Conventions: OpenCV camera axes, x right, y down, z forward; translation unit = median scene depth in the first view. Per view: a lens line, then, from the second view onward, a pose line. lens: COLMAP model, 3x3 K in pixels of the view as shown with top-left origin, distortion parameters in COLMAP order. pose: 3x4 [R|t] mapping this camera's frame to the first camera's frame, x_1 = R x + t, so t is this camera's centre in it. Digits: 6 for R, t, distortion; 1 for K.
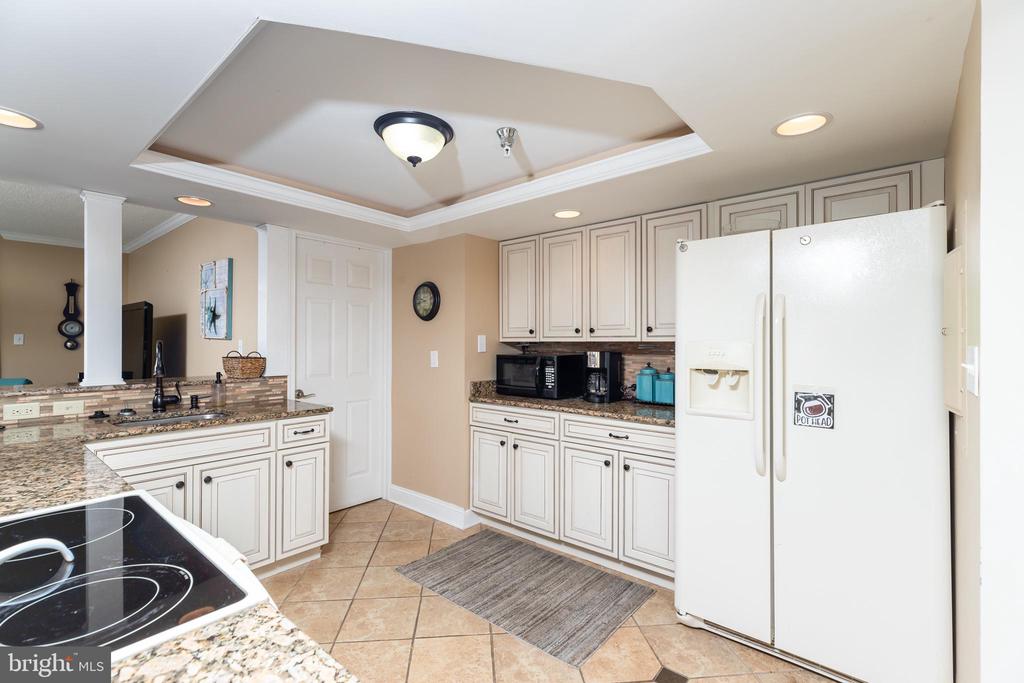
lens RADIAL K [[461.1, 0, 512.0], [0, 461.1, 341.5], [0, 0, 1]] dist [0.002424, -0.000346]
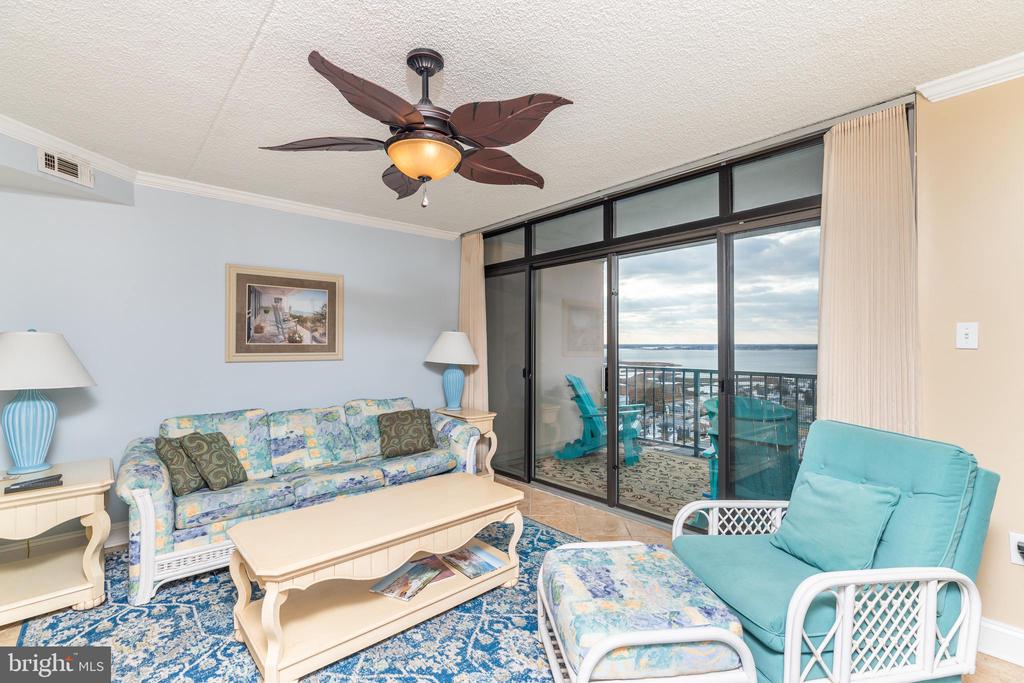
lens RADIAL K [[472.5, 0, 500.2], [0, 472.5, 339.3], [0, 0, 1]] dist [-0.001127, -0.000204]
pose [[-0.149402, -0.008485, -0.988740, -1.001554], [0.004698, 0.999946, -0.009291, 0.001923], [0.988765, -0.006034, -0.149354, 1.106135]]
